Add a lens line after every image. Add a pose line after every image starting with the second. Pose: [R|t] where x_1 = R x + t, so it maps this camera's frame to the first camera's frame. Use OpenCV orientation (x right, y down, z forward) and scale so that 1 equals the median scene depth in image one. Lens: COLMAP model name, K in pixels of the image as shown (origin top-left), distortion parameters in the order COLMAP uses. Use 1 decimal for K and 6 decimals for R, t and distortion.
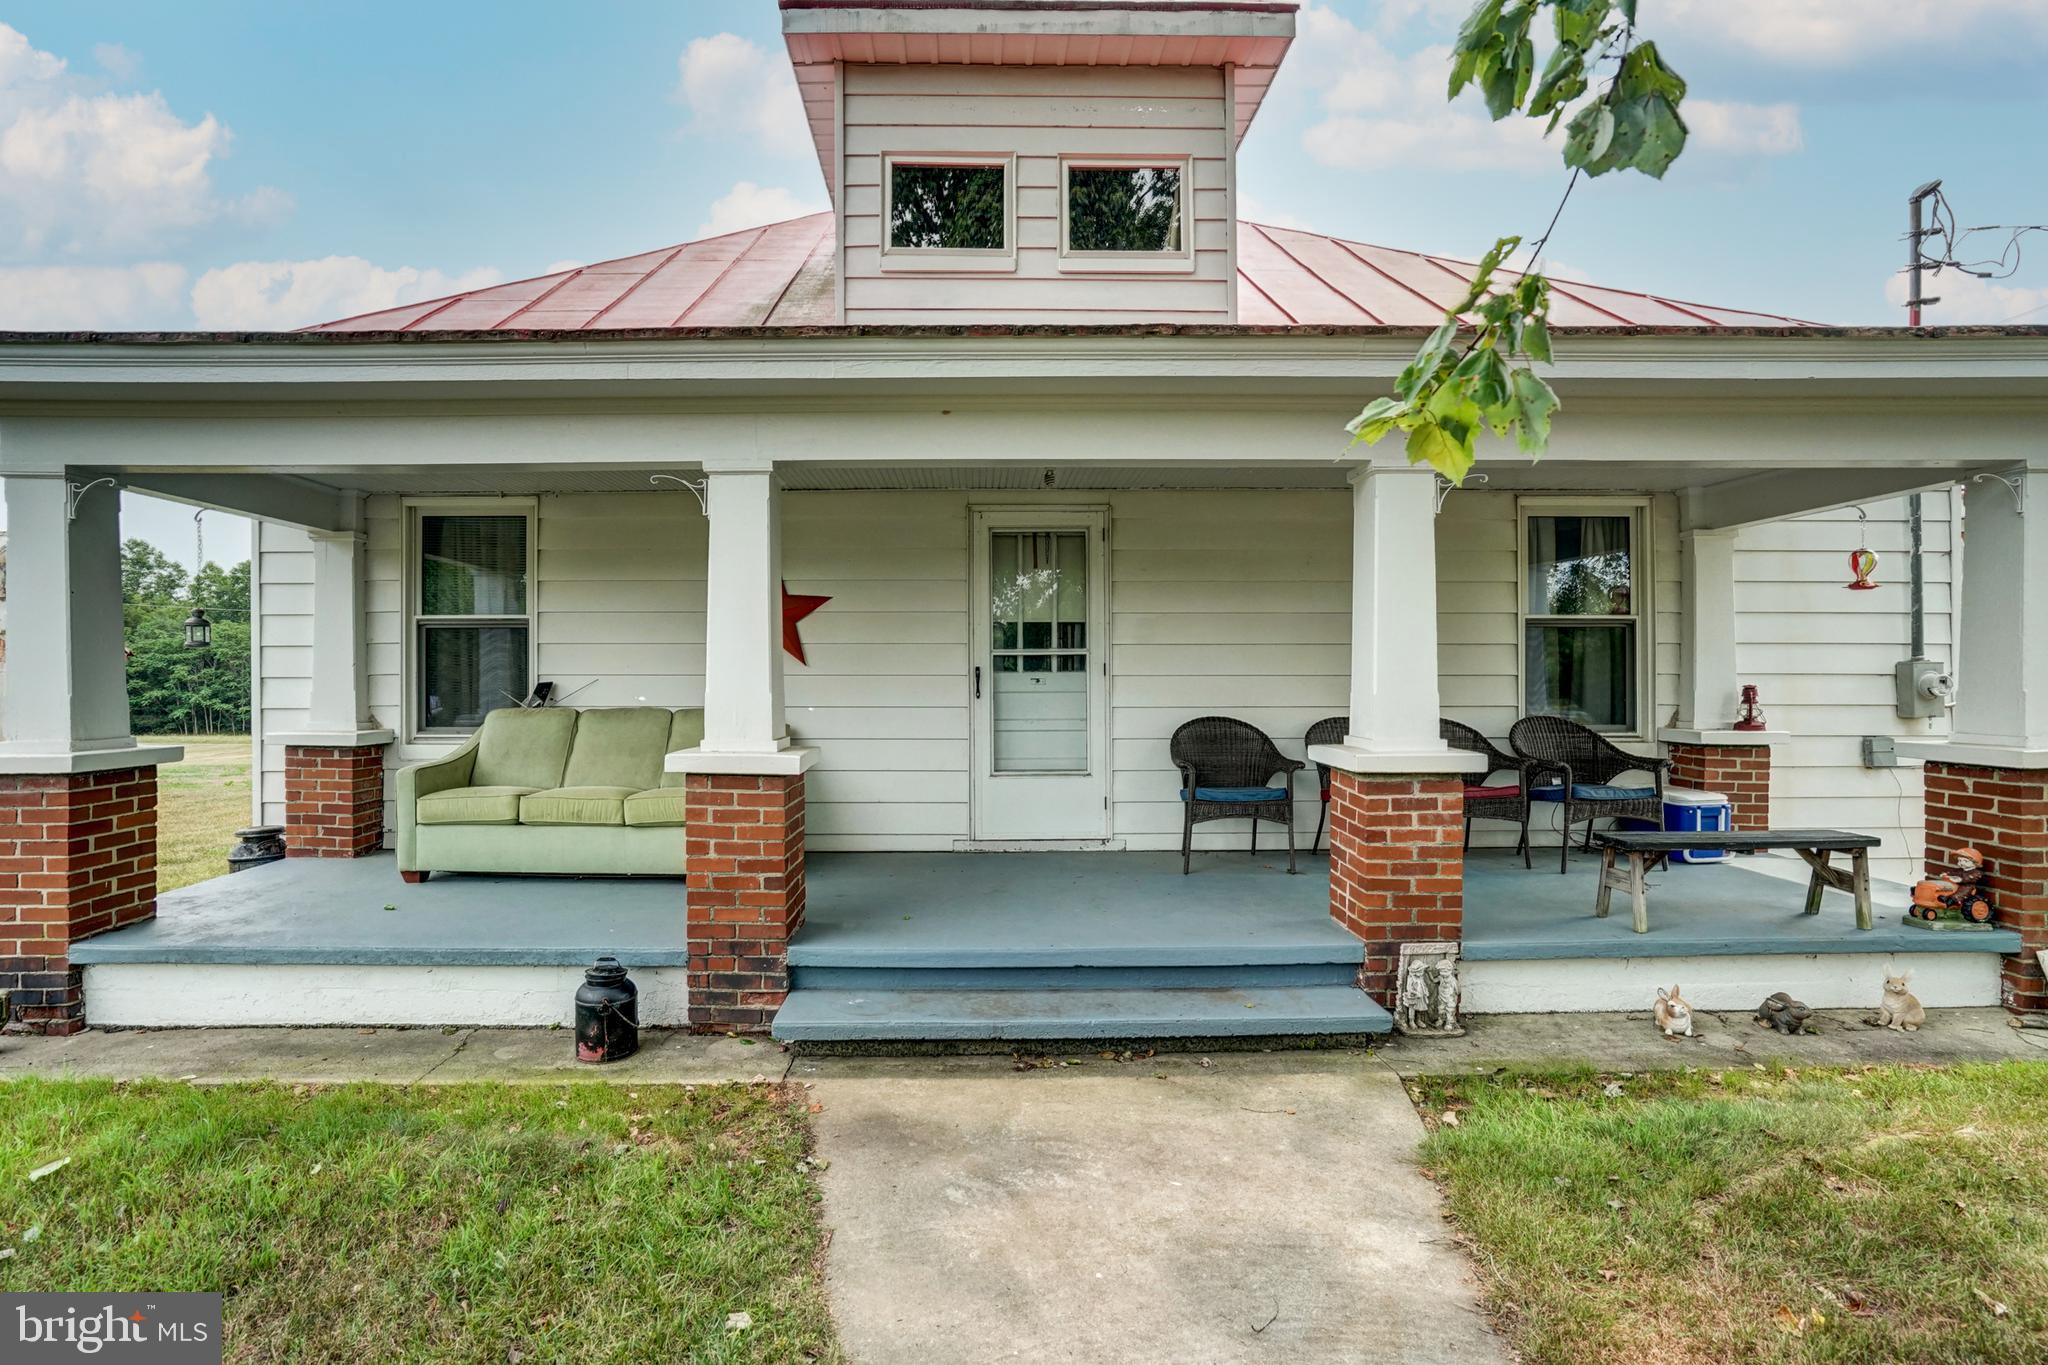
lens RADIAL K [[1005.2, 0, 1043.3], [0, 1005.2, 642.3], [0, 0, 1]] dist [-0.017846, 0.001291]
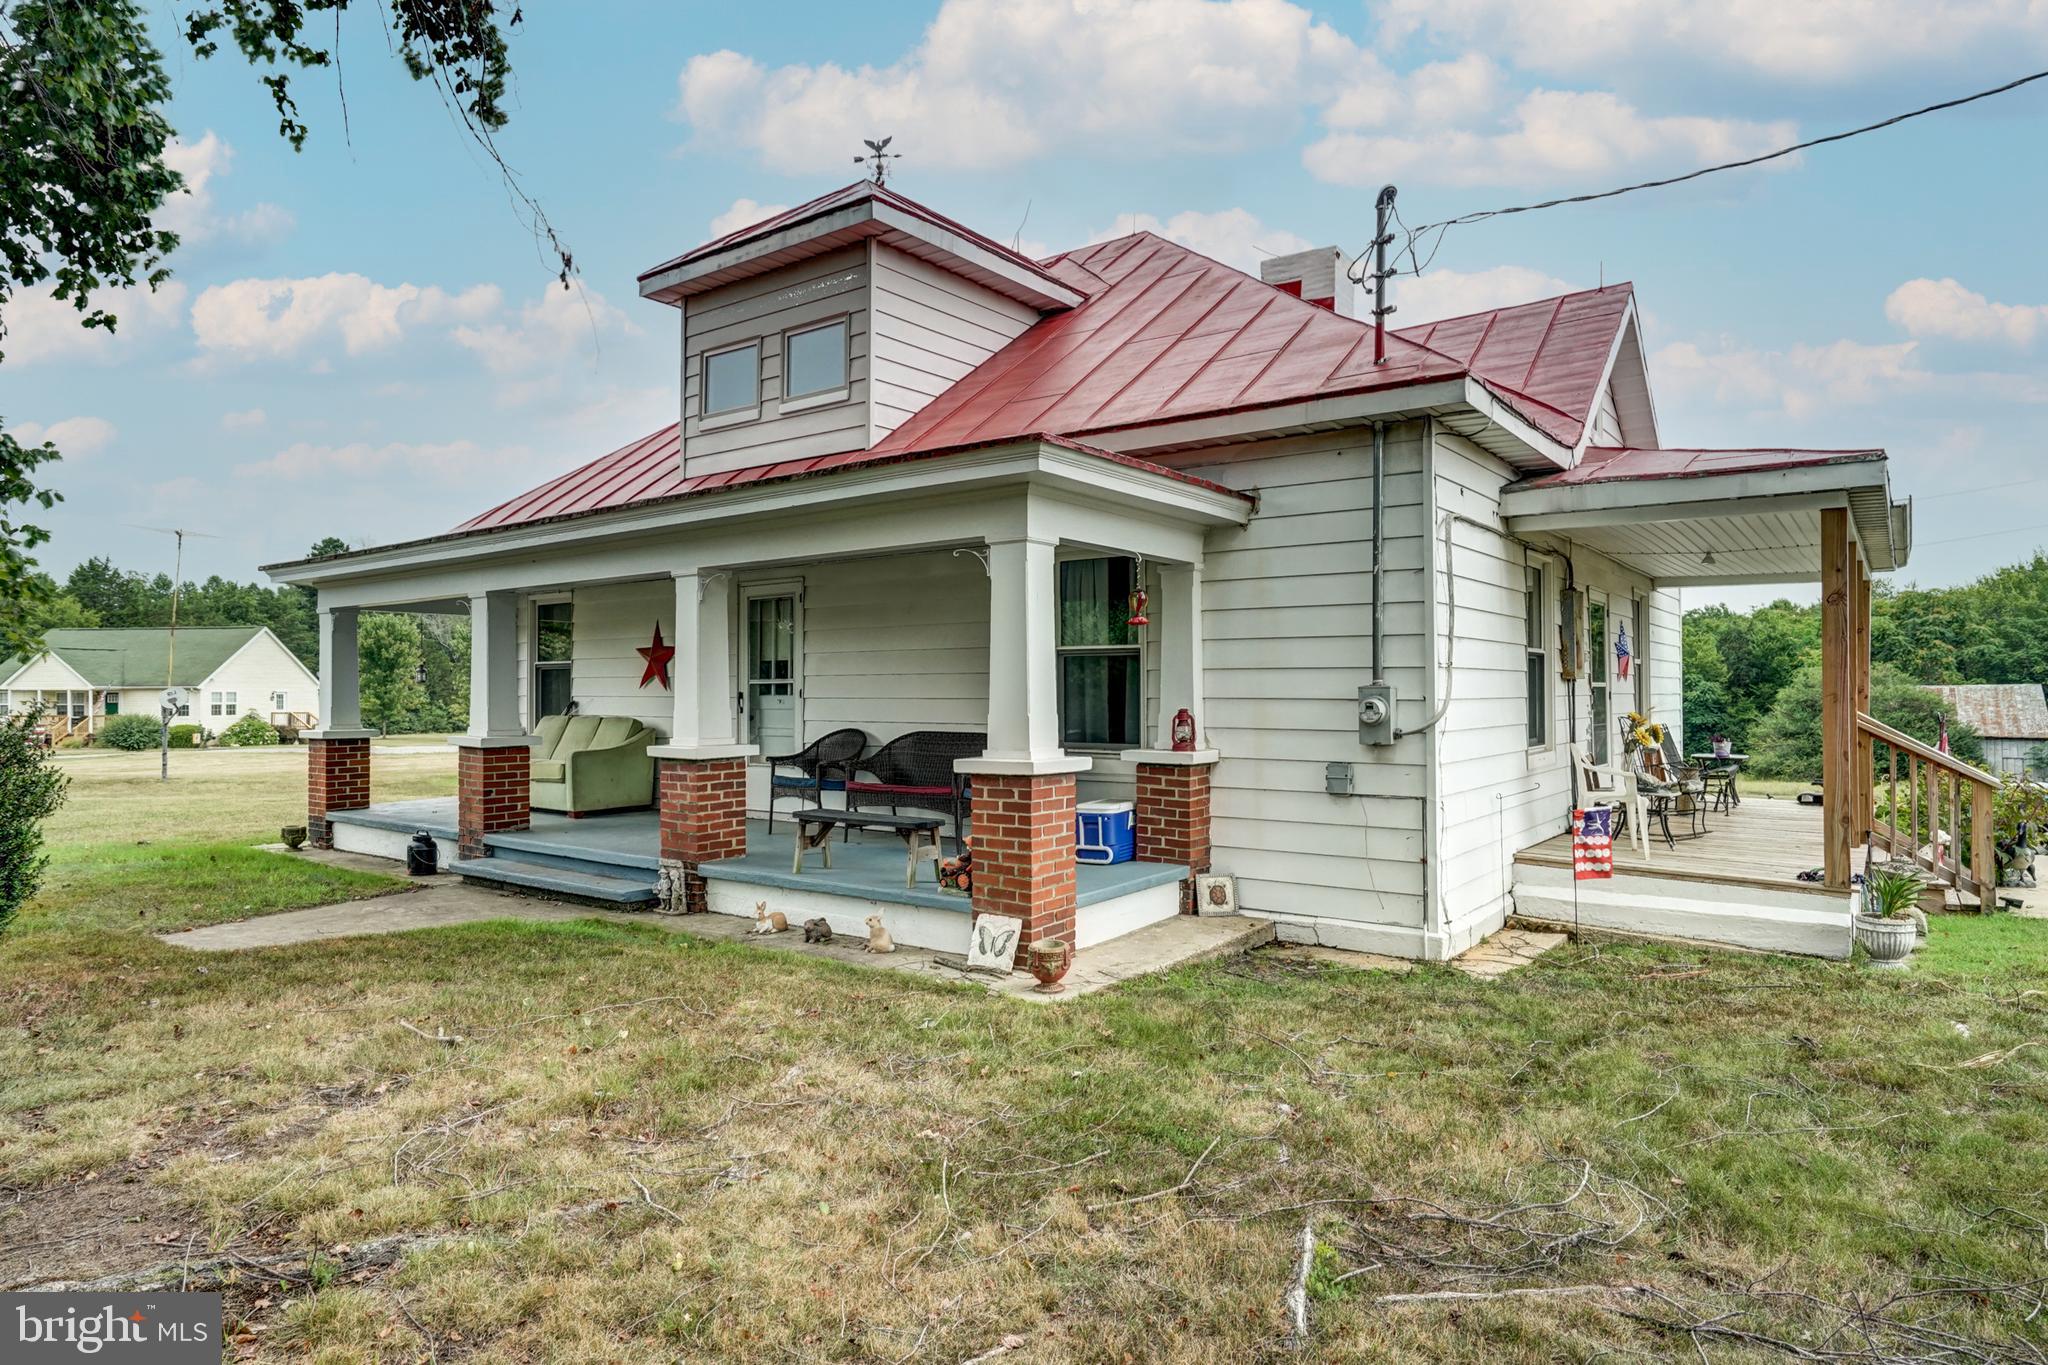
lens RADIAL K [[1199.1, 0, 1024.0], [0, 1199.1, 682.5], [0, 0, 1]] dist [-0.005409, -0.000828]
pose [[0.787112, -0.002503, -0.616805, 1.401984], [0.021968, 0.999471, 0.023978, -0.023311], [0.616419, -0.032424, 0.786750, -0.141782]]
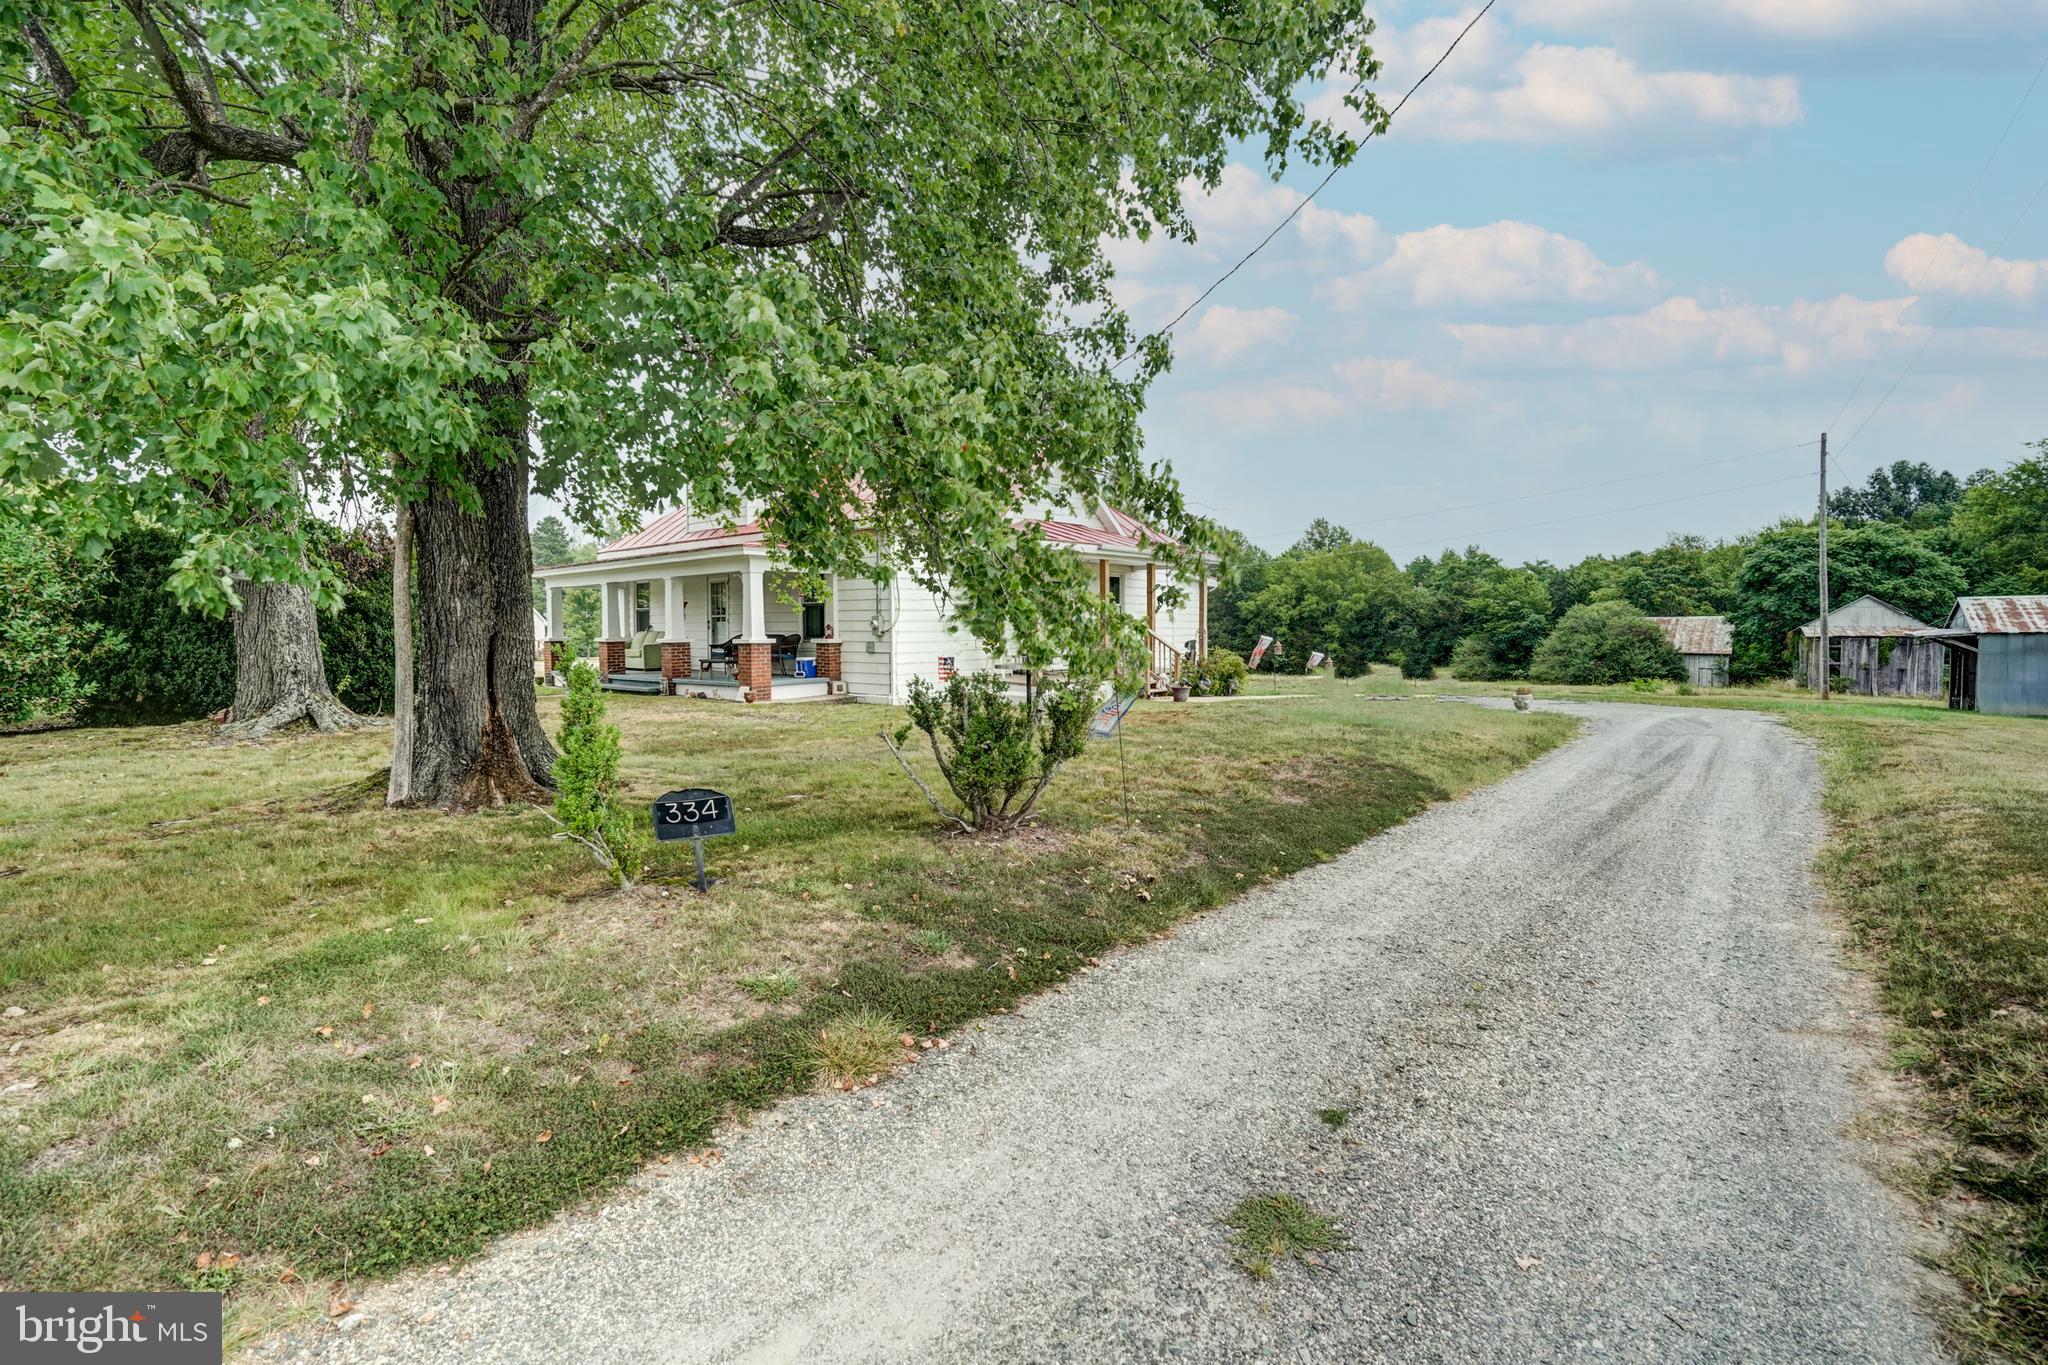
lens RADIAL K [[1005.2, 0, 1043.3], [0, 1005.2, 642.3], [0, 0, 1]] dist [-0.017846, 0.001291]
pose [[0.741223, 0.010247, -0.671180, 3.432040], [0.027896, 0.998549, 0.046052, -0.032160], [0.670679, -0.052858, 0.739862, -0.939878]]
